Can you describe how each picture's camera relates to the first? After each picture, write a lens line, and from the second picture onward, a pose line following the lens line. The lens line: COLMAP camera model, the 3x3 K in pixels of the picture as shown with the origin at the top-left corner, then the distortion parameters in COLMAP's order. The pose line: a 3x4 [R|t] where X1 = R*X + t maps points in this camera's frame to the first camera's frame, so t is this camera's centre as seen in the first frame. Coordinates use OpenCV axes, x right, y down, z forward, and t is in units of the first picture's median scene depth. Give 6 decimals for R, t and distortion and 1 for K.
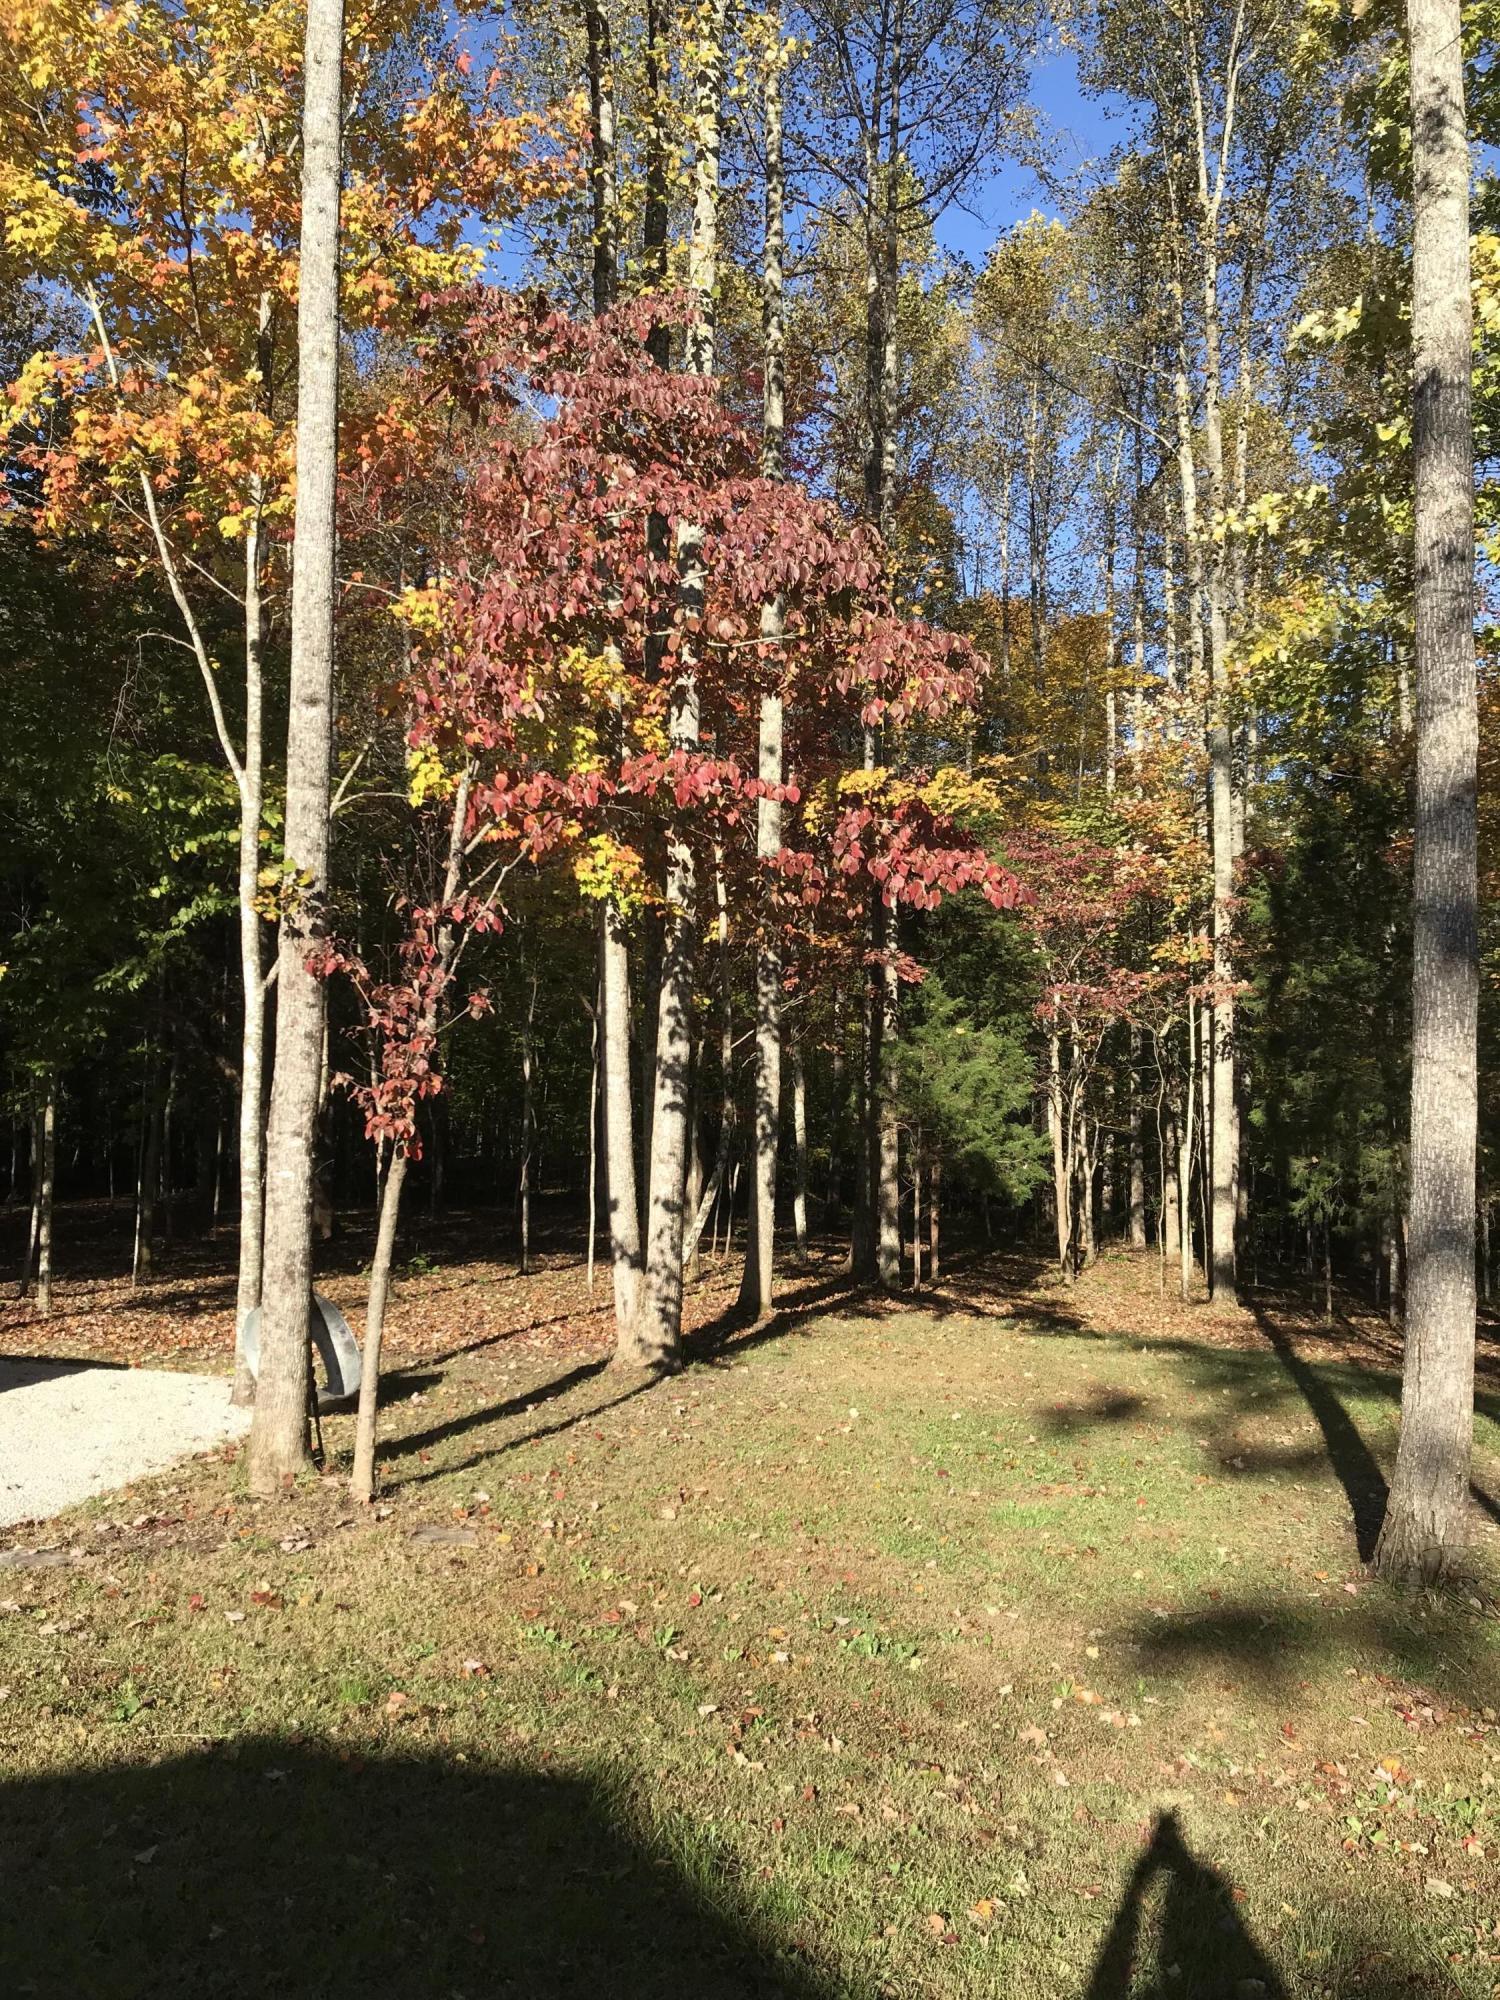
lens RADIAL K [[1614.0, 0, 750.0], [0, 1614.0, 1000.0], [0, 0, 1]] dist [0.119945, -0.056445]
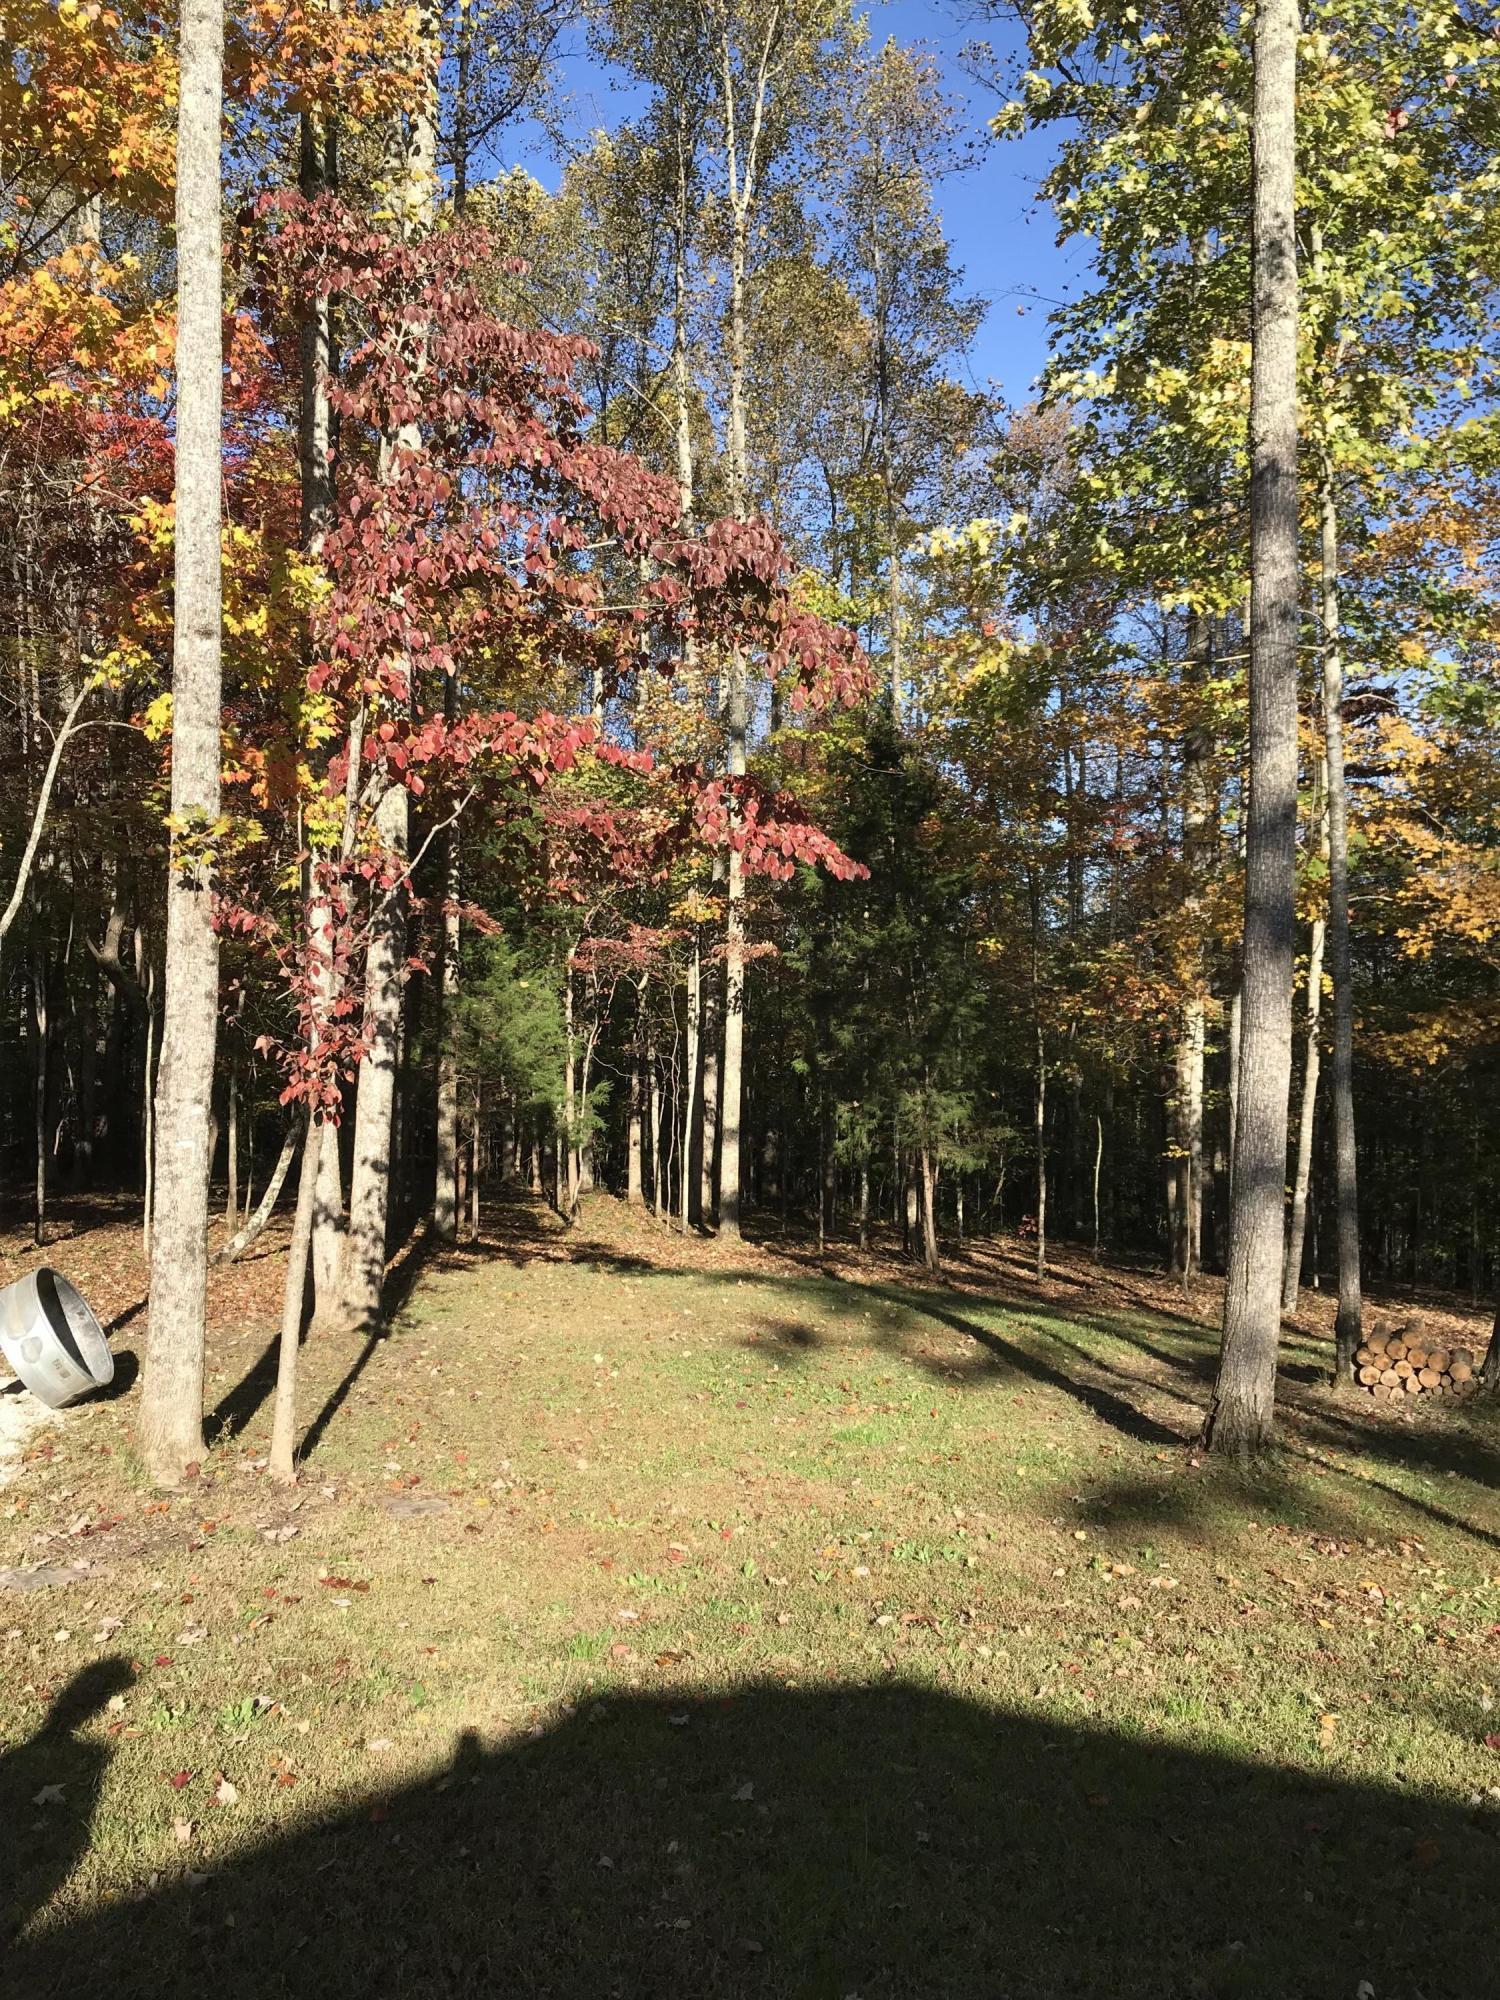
lens RADIAL K [[1632.6, 0, 750.0], [0, 1632.6, 1000.0], [0, 0, 1]] dist [-0.002233, 0.213577]
pose [[0.924576, 0.007271, 0.380928, -0.217493], [-0.020025, 0.999363, 0.029527, -0.006049], [-0.380471, -0.034928, 0.924133, 0.010020]]
